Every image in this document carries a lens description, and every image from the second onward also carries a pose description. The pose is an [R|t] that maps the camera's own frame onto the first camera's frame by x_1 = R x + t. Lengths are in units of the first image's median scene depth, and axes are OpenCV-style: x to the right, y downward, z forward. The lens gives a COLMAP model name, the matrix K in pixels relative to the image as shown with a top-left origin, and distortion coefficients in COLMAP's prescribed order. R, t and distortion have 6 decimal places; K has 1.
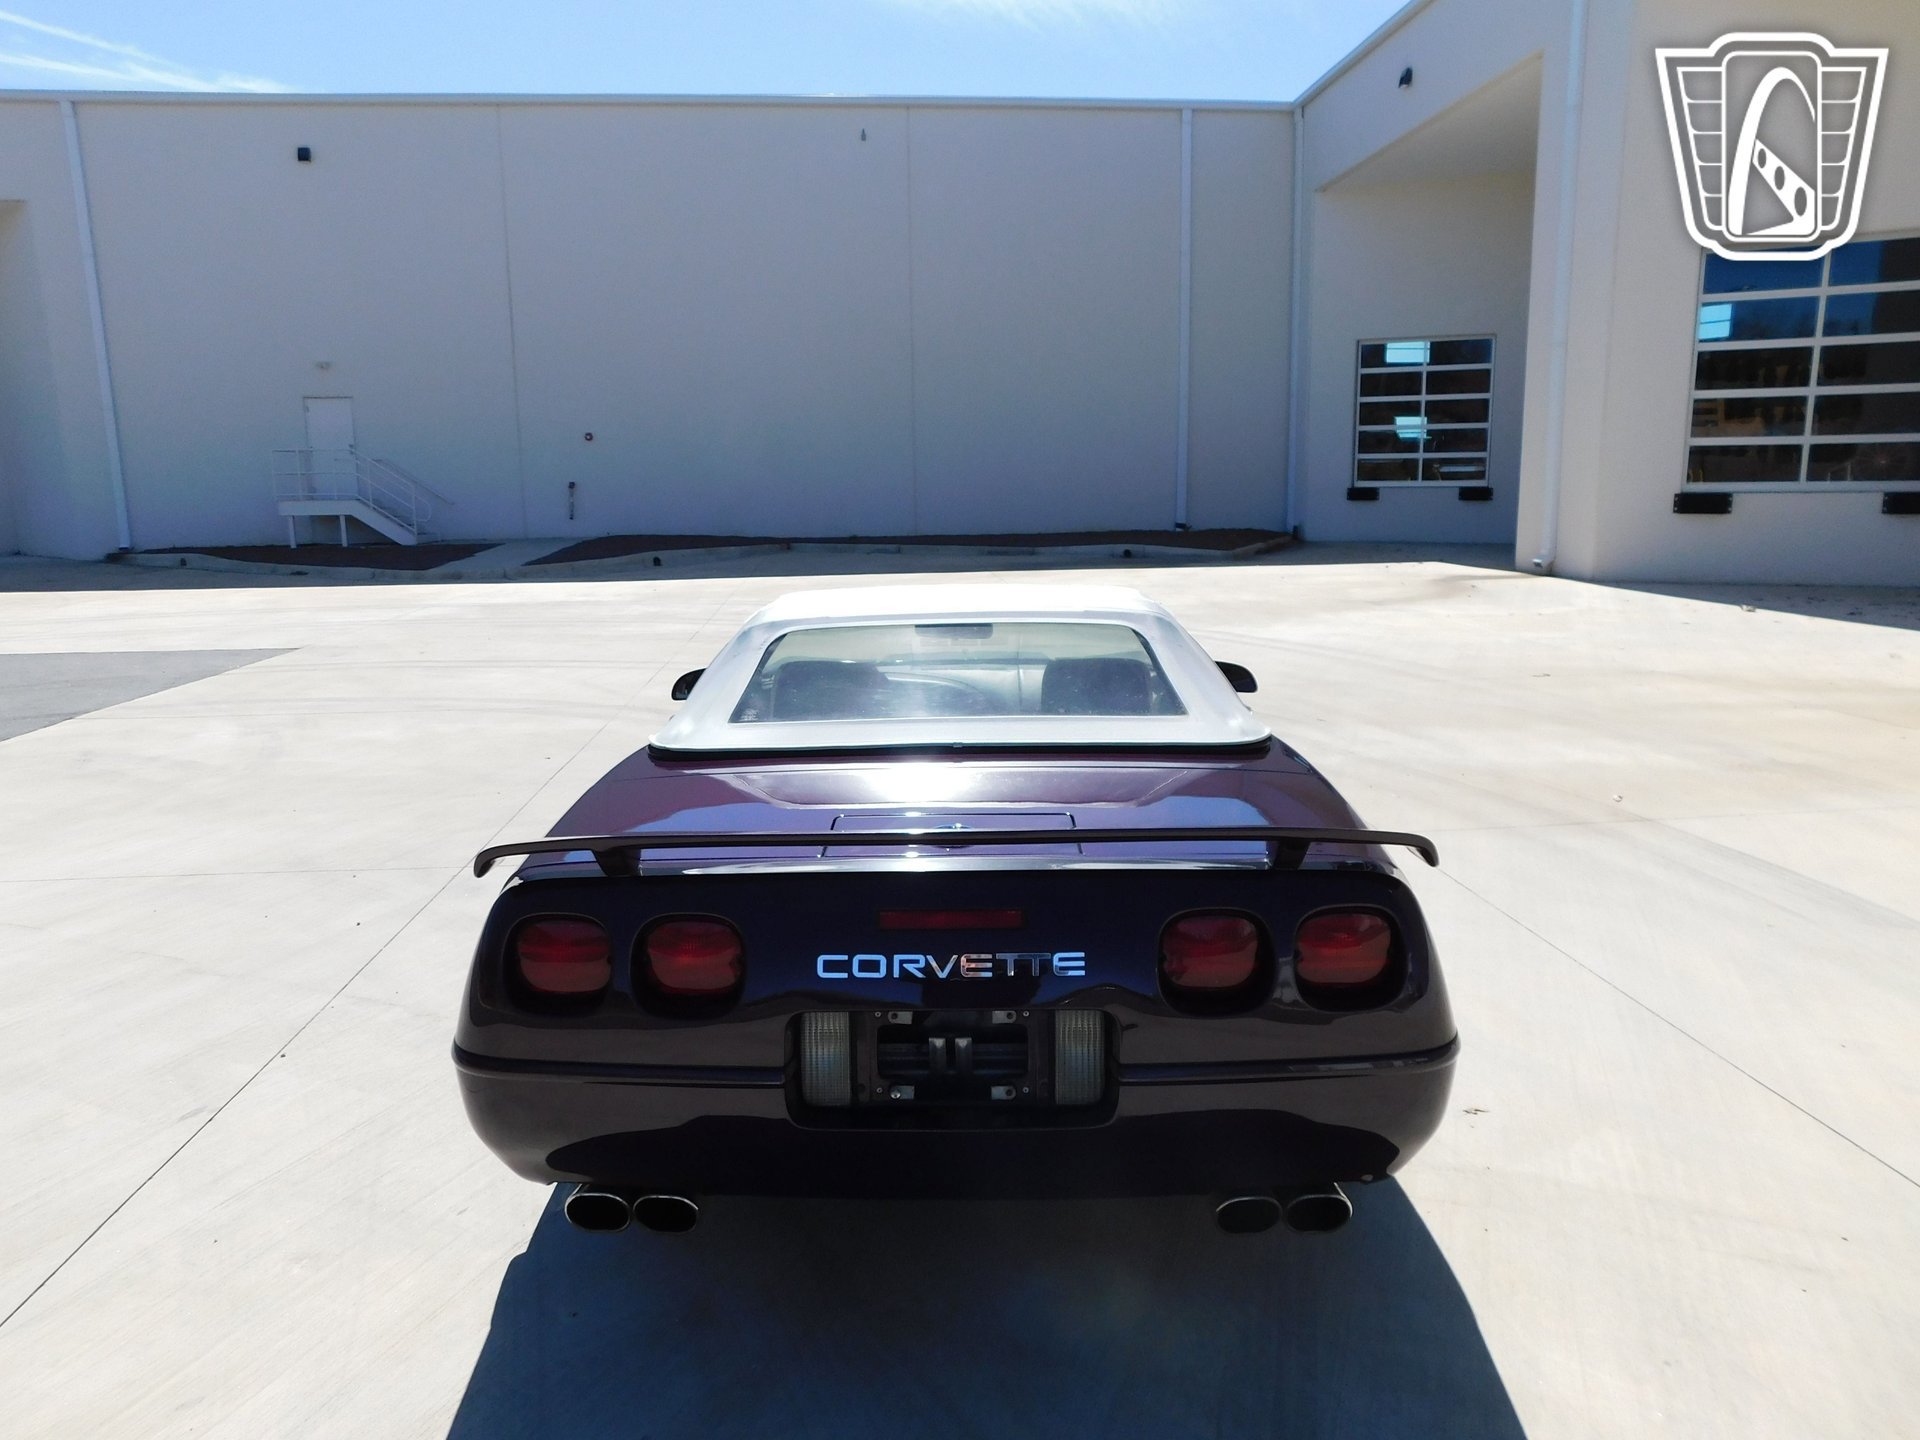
lens RADIAL K [[1255.1, 0, 953.0], [0, 1255.1, 710.5], [0, 0, 1]] dist [-0.060517, 0.042341]
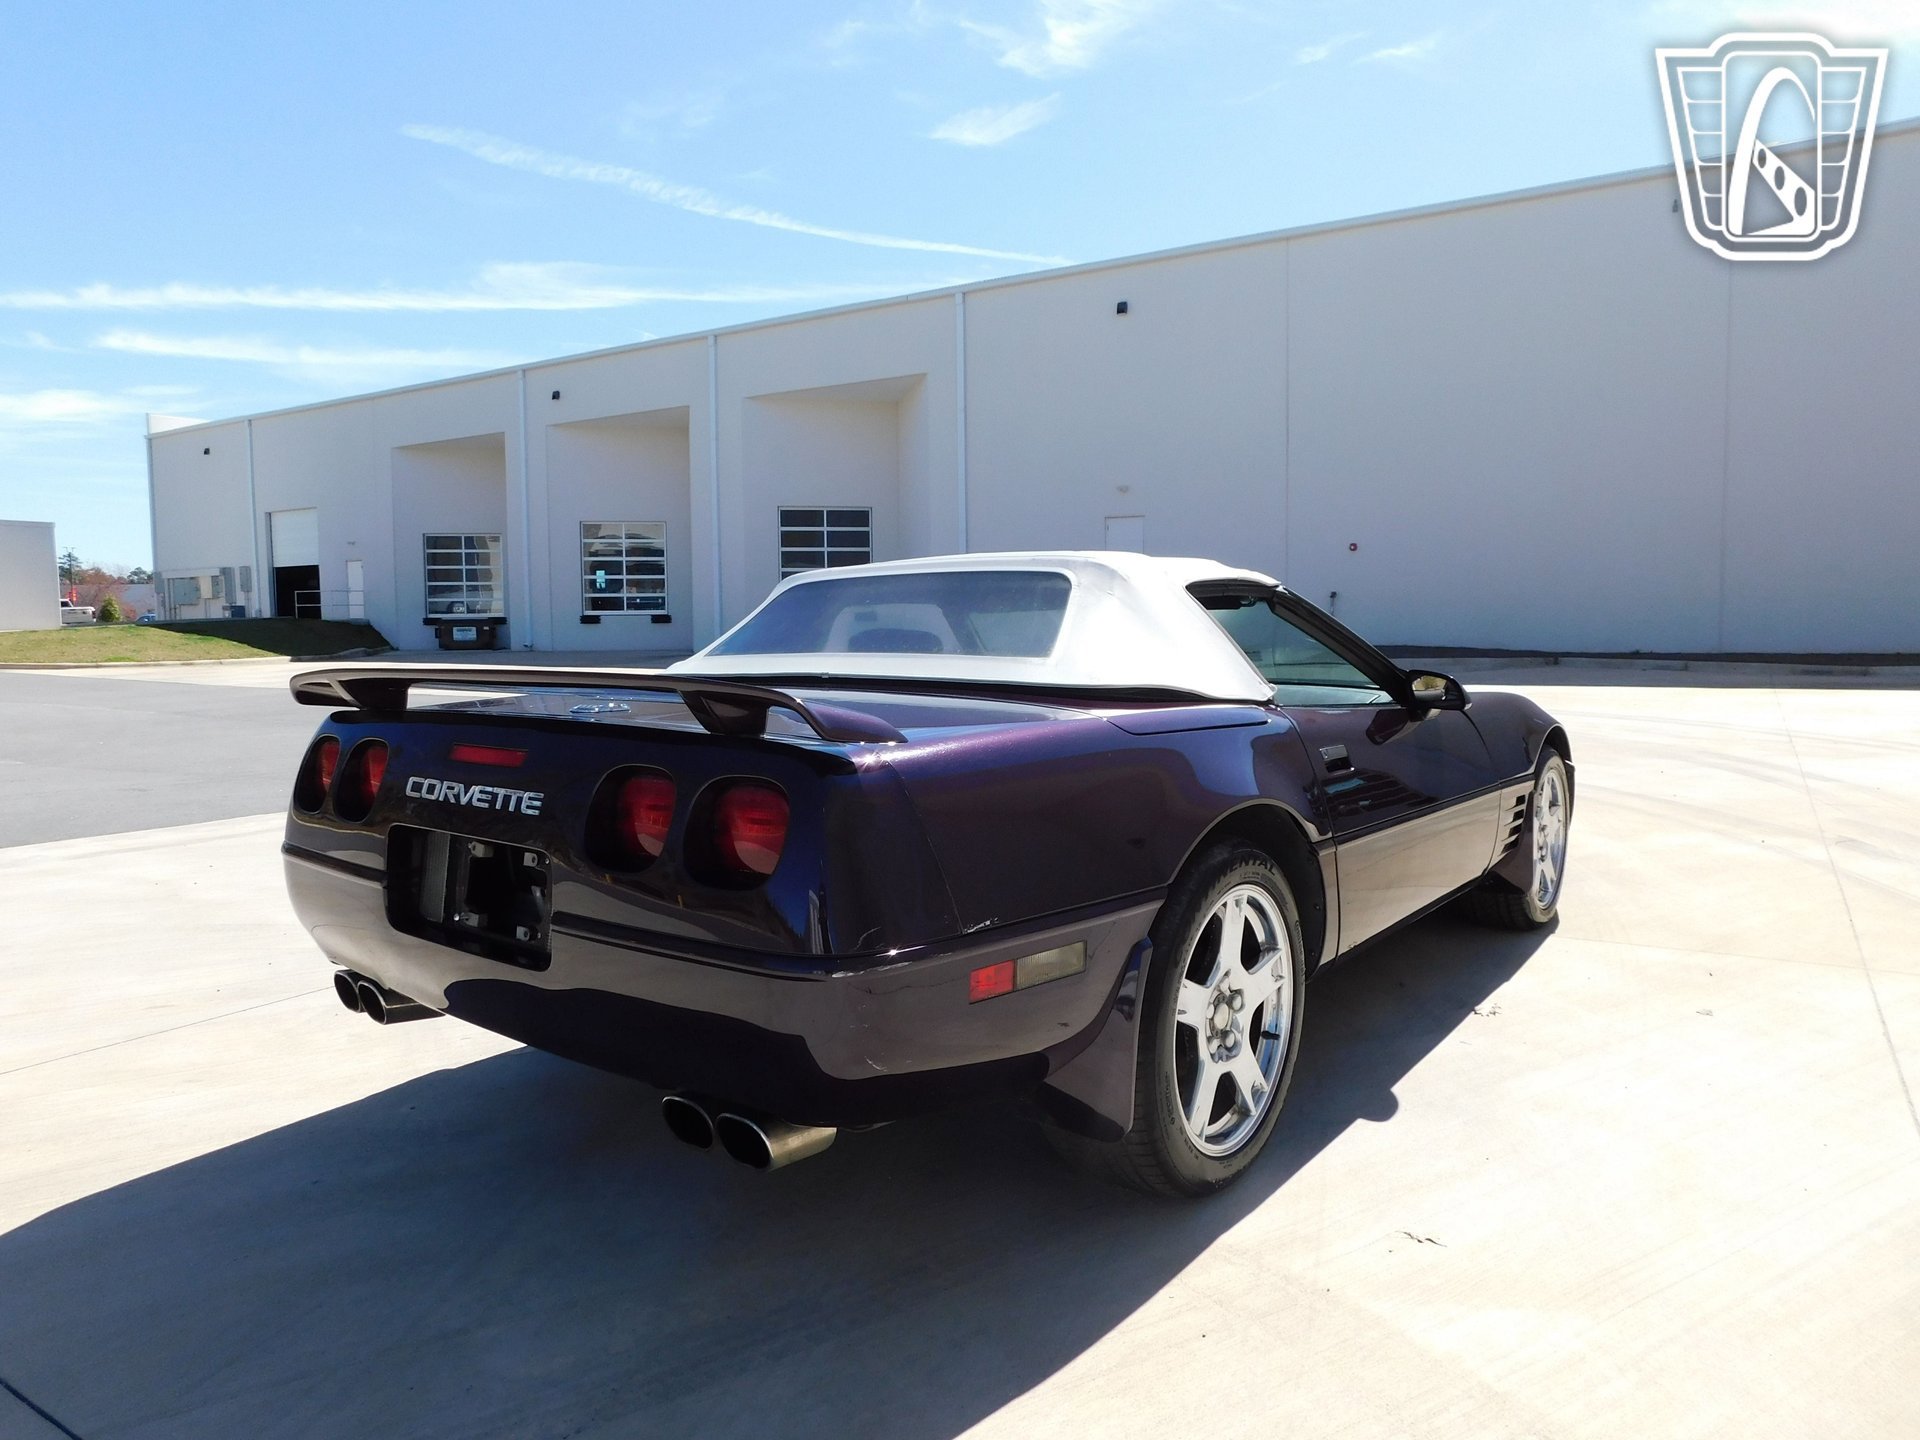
lens RADIAL K [[1259.6, 0, 955.6], [0, 1259.6, 712.9], [0, 0, 1]] dist [-0.071128, 0.052514]
pose [[0.794718, 0.046213, -0.605217, 0.286166], [-0.106592, 0.992228, -0.064203, 0.045749], [0.597546, 0.115534, 0.793467, 0.111187]]
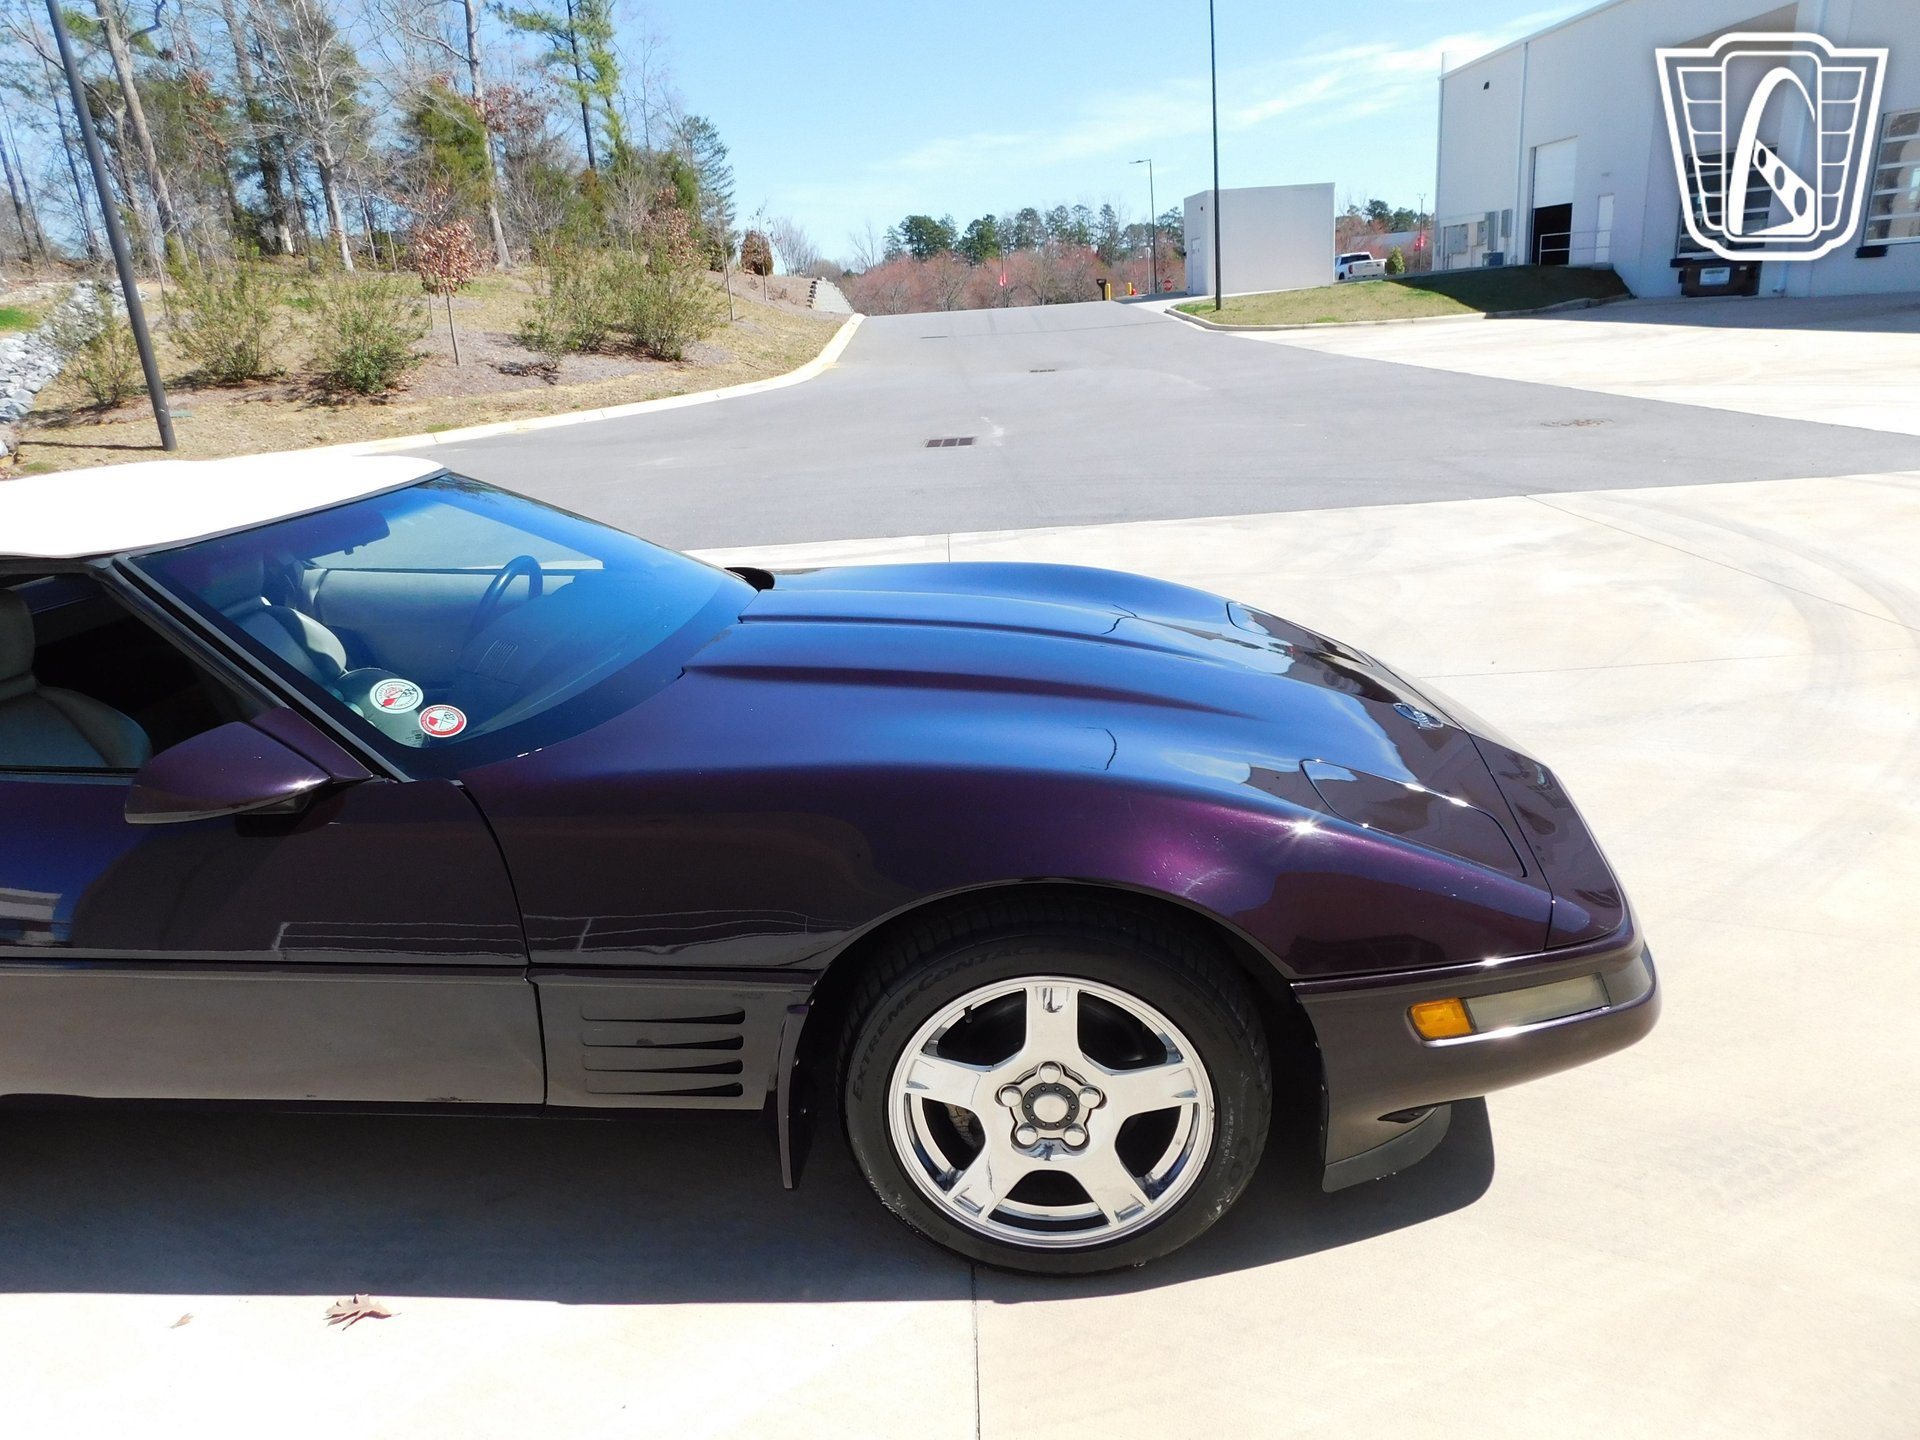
lens RADIAL K [[1258.9, 0, 950.3], [0, 1258.9, 704.5], [0, 0, 1]] dist [-0.064370, 0.046590]
pose [[-0.081447, 0.319530, -0.944069, 0.376147], [-0.111136, 0.938398, 0.327198, -0.138654], [0.990462, 0.131569, -0.040919, 0.800228]]
